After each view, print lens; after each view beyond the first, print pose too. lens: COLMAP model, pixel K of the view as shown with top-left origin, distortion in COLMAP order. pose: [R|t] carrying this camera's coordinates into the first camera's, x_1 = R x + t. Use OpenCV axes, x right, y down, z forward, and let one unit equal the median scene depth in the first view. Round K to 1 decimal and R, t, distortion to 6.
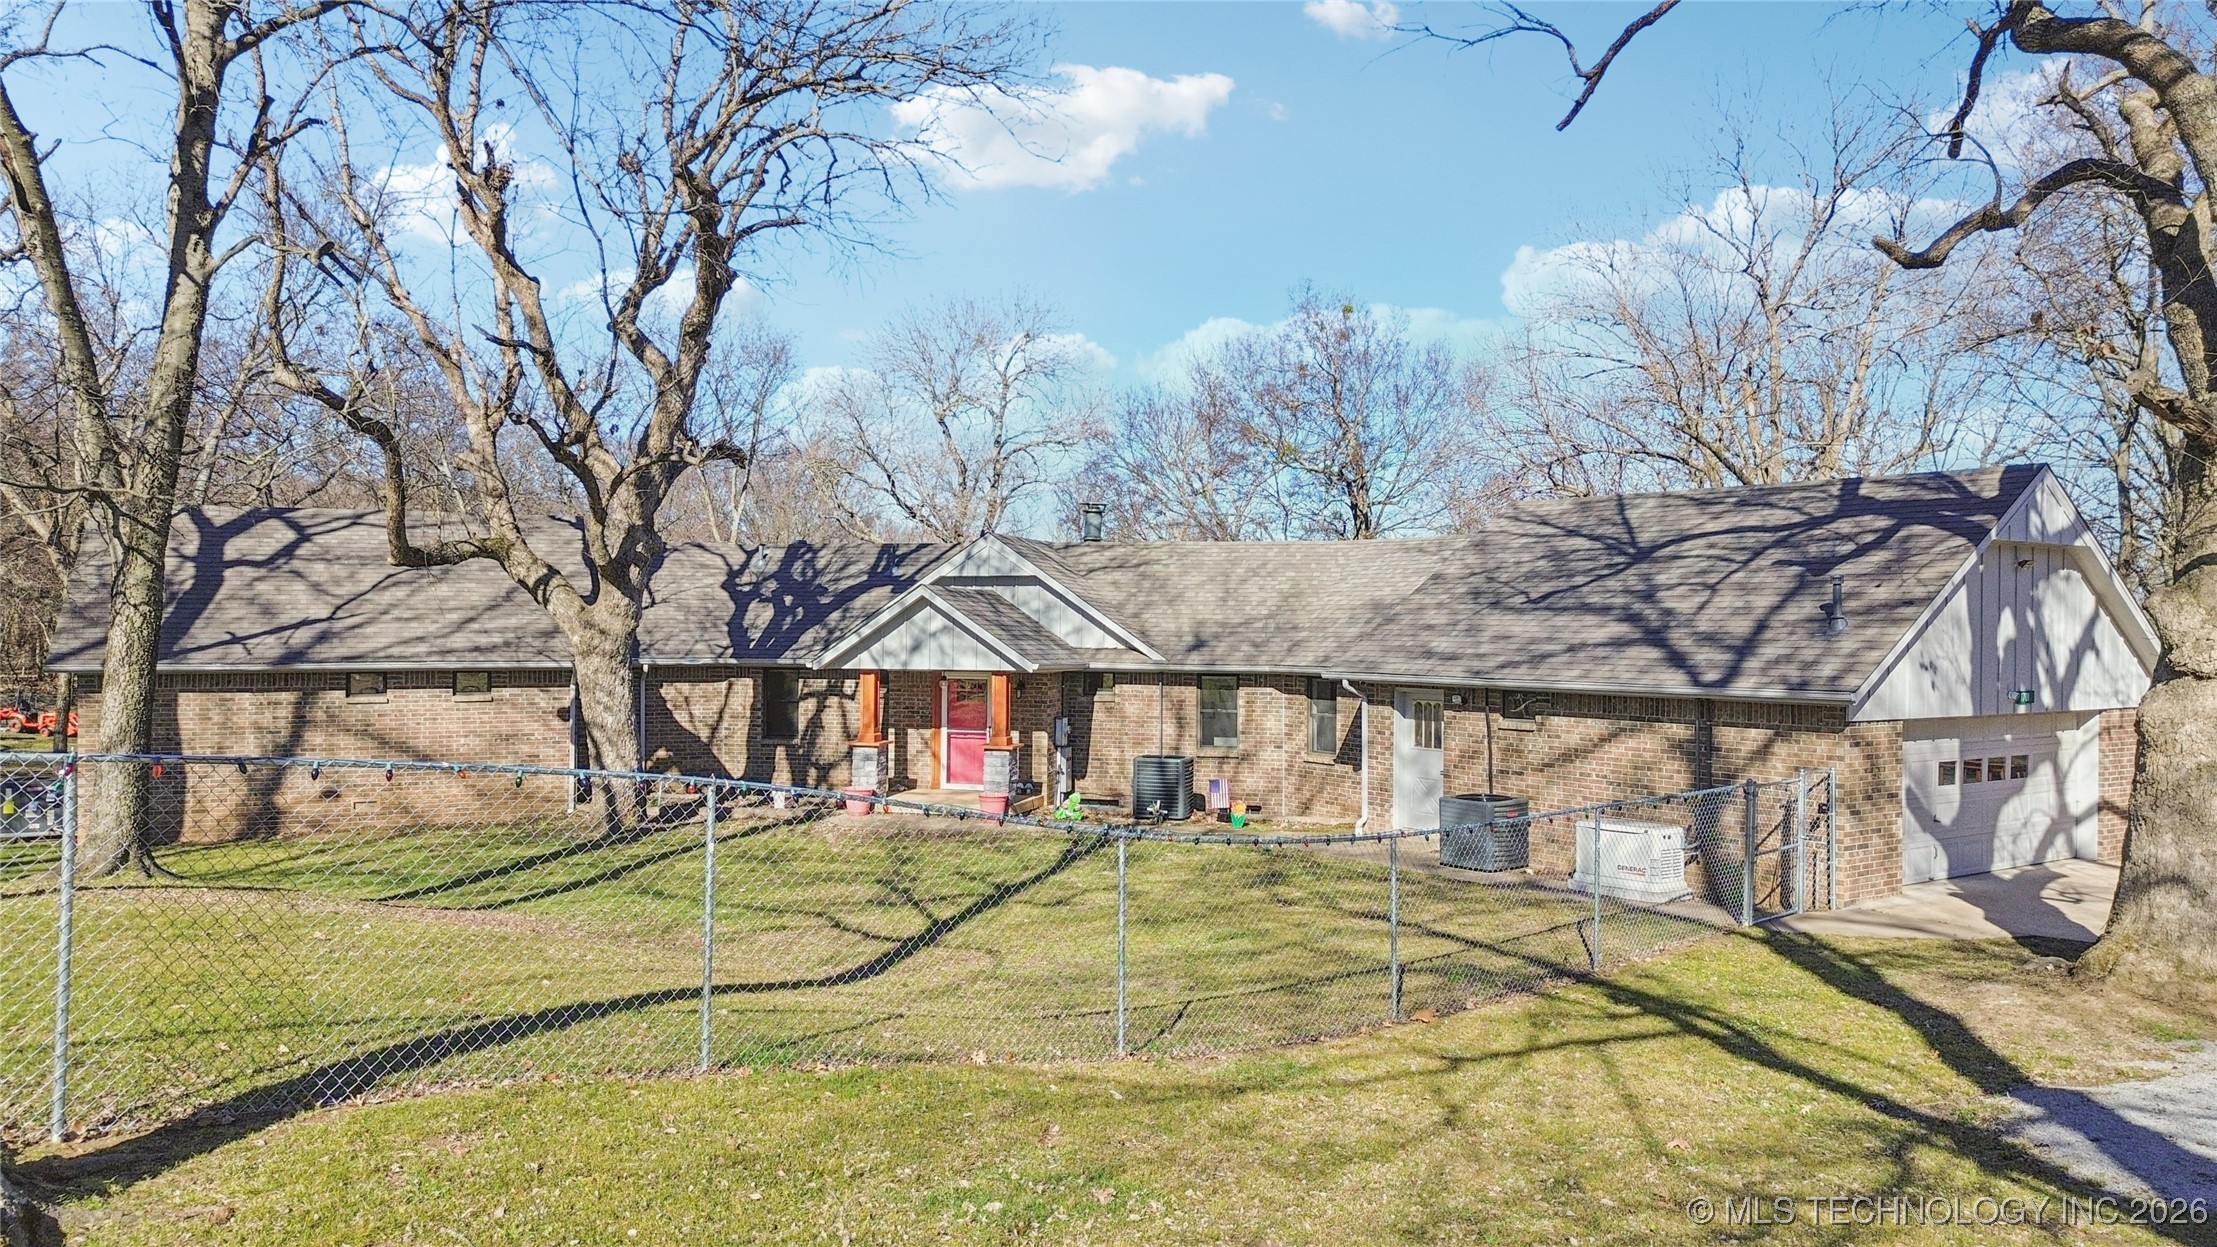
lens RADIAL K [[1598.8, 0, 1110.2], [0, 1598.8, 627.0], [0, 0, 1]] dist [0.041892, -0.001421]
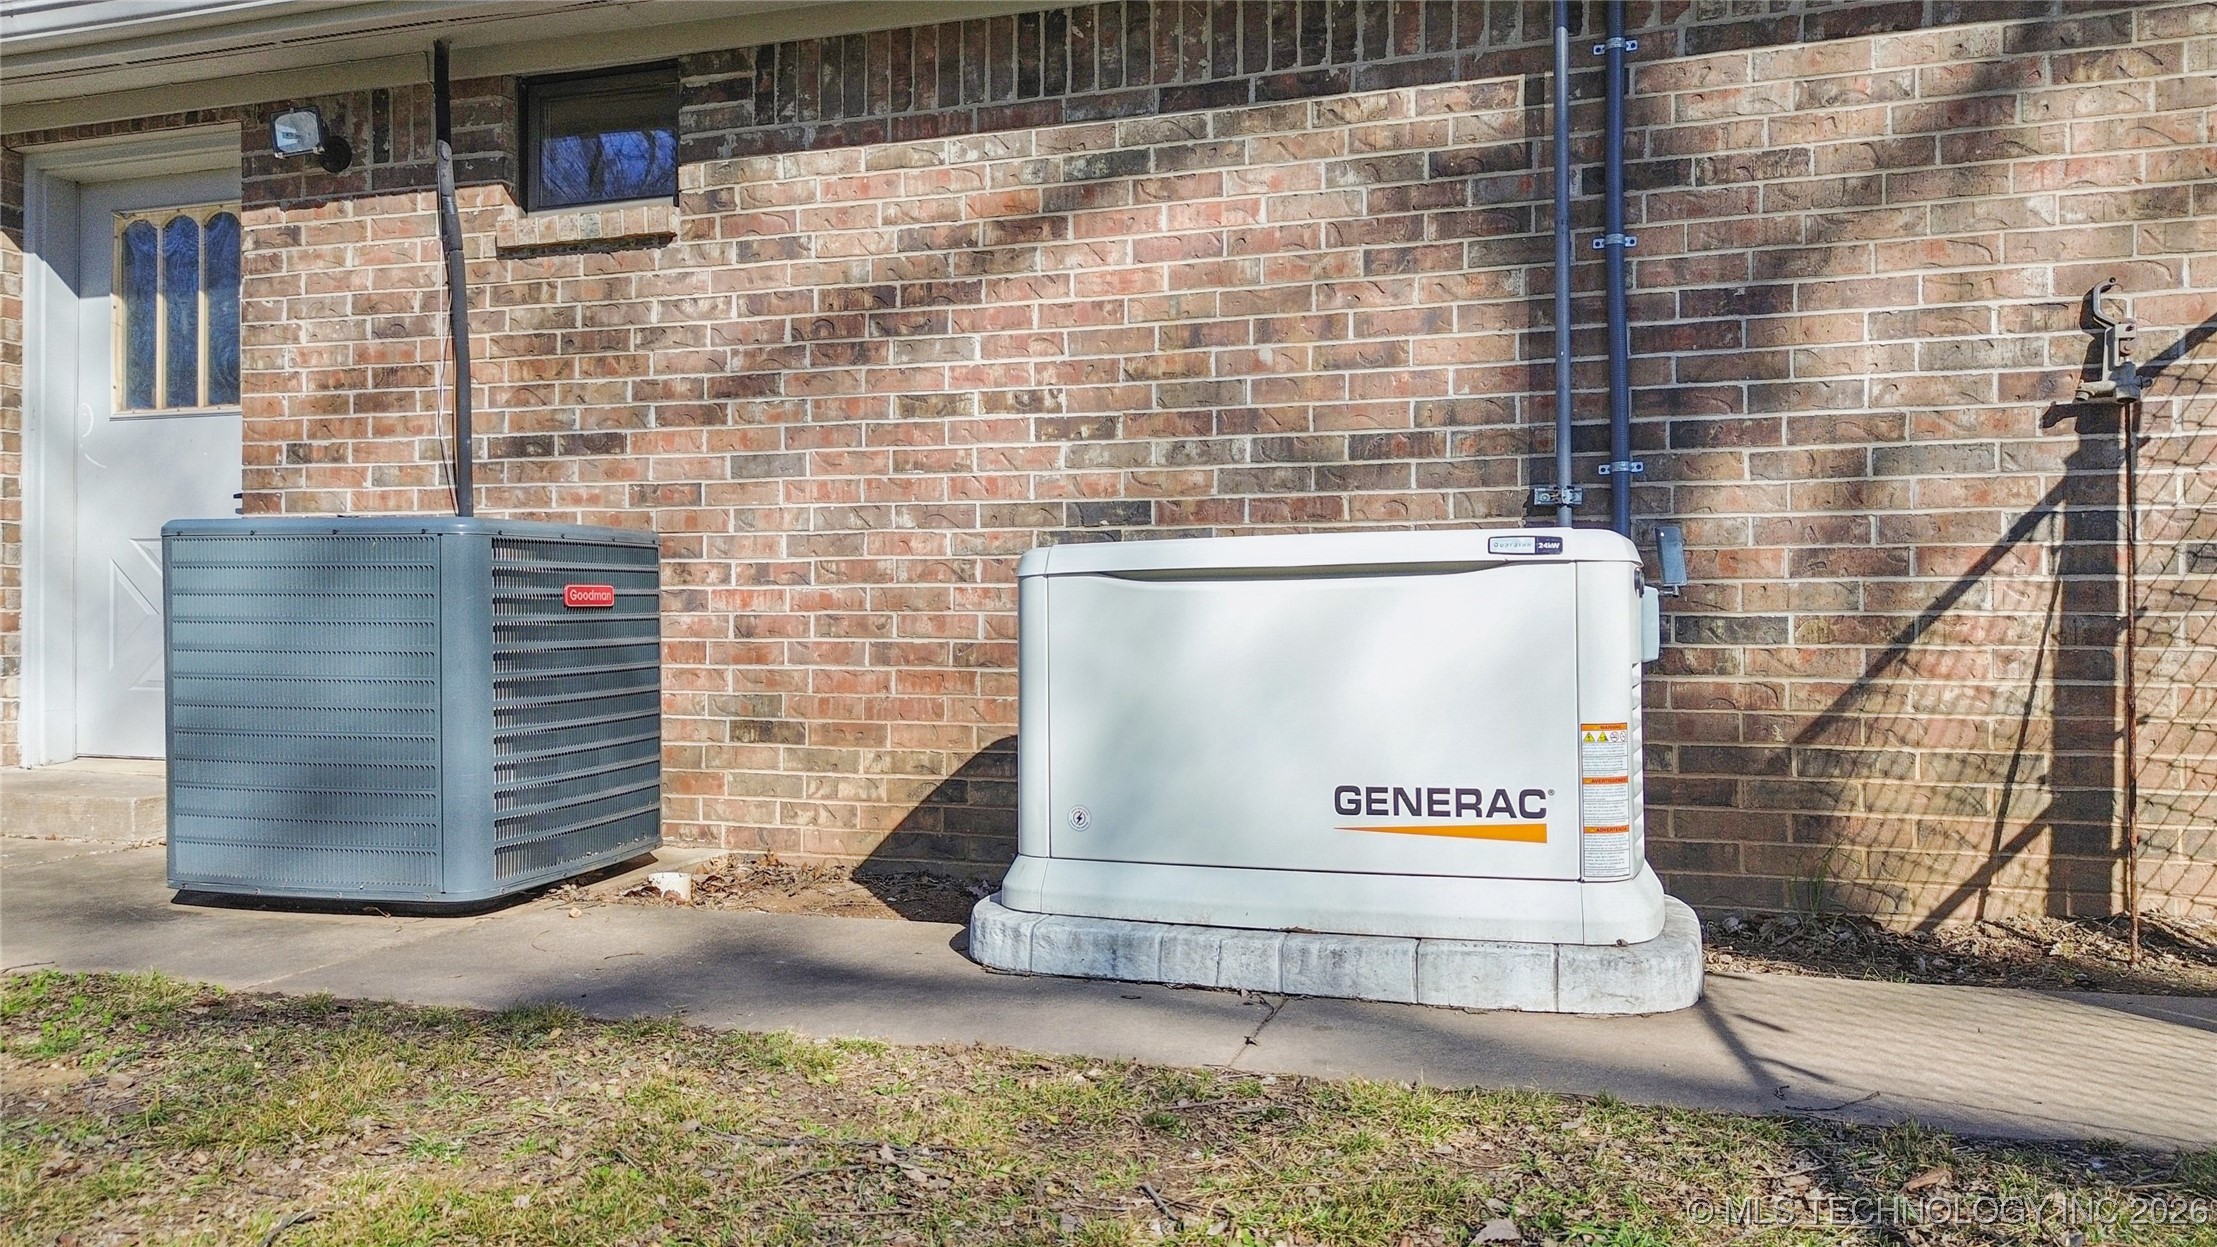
lens RADIAL K [[1598.8, 0, 1110.2], [0, 1598.8, 627.0], [0, 0, 1]] dist [0.041892, -0.001421]
pose [[0.814564, -0.005724, 0.580046, 0.152778], [0.004626, 0.999984, 0.003372, 0.096571], [-0.580056, -0.000063, 0.814577, 0.648269]]
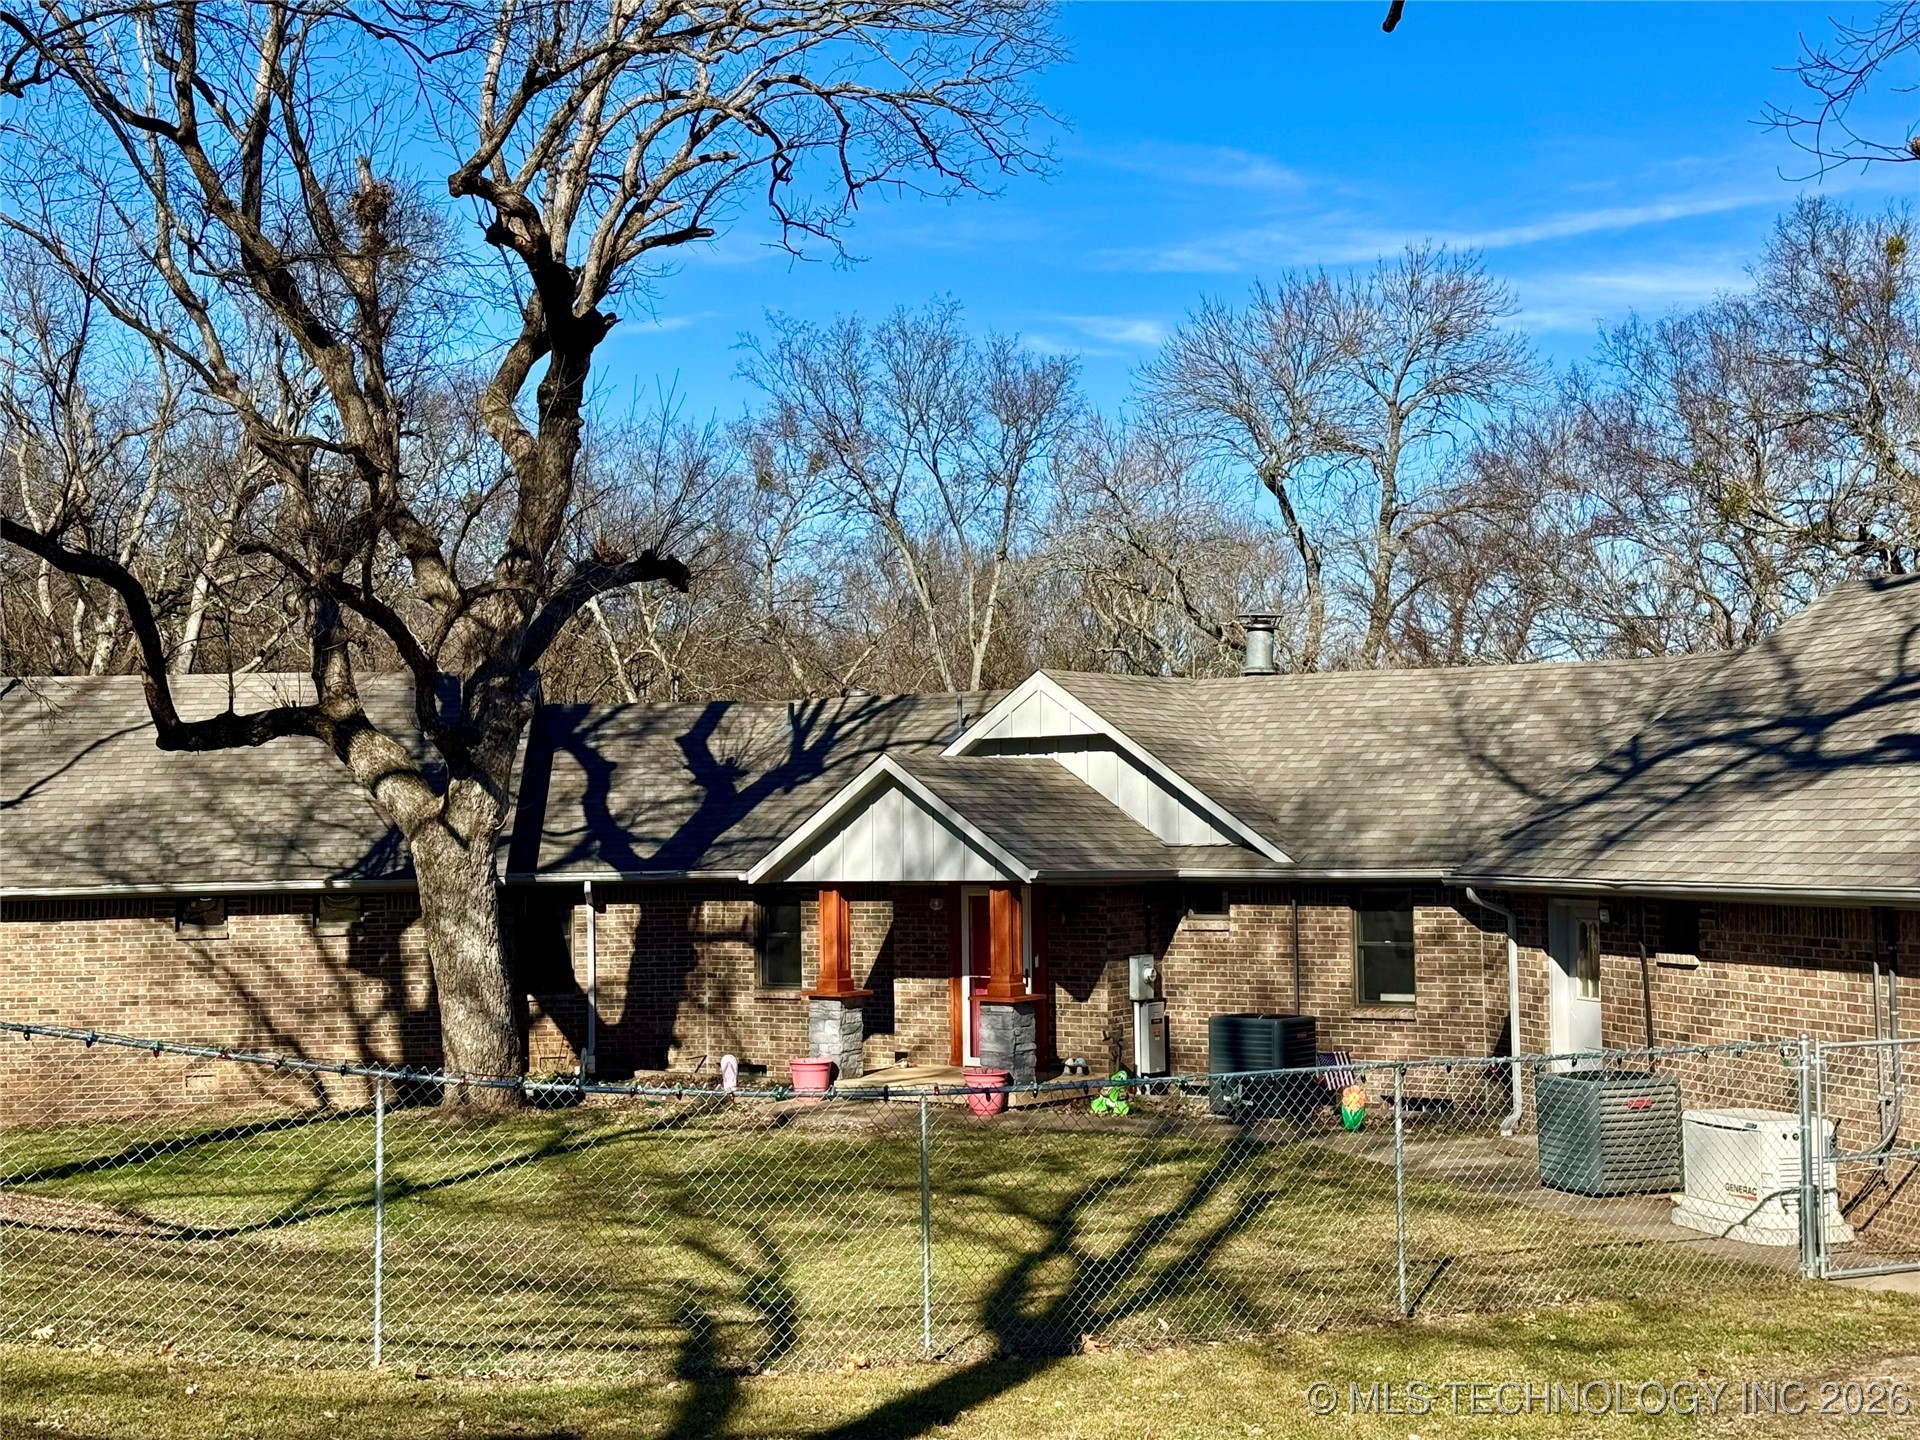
lens RADIAL K [[2704.9, 0, 968.5], [0, 2704.9, 735.3], [0, 0, 1]] dist [0.192226, -0.345886]
pose [[0.942445, -0.032160, -0.332811, 0.289847], [0.021123, 0.999102, -0.036729, 0.007956], [0.333694, 0.027585, 0.942278, -0.057722]]
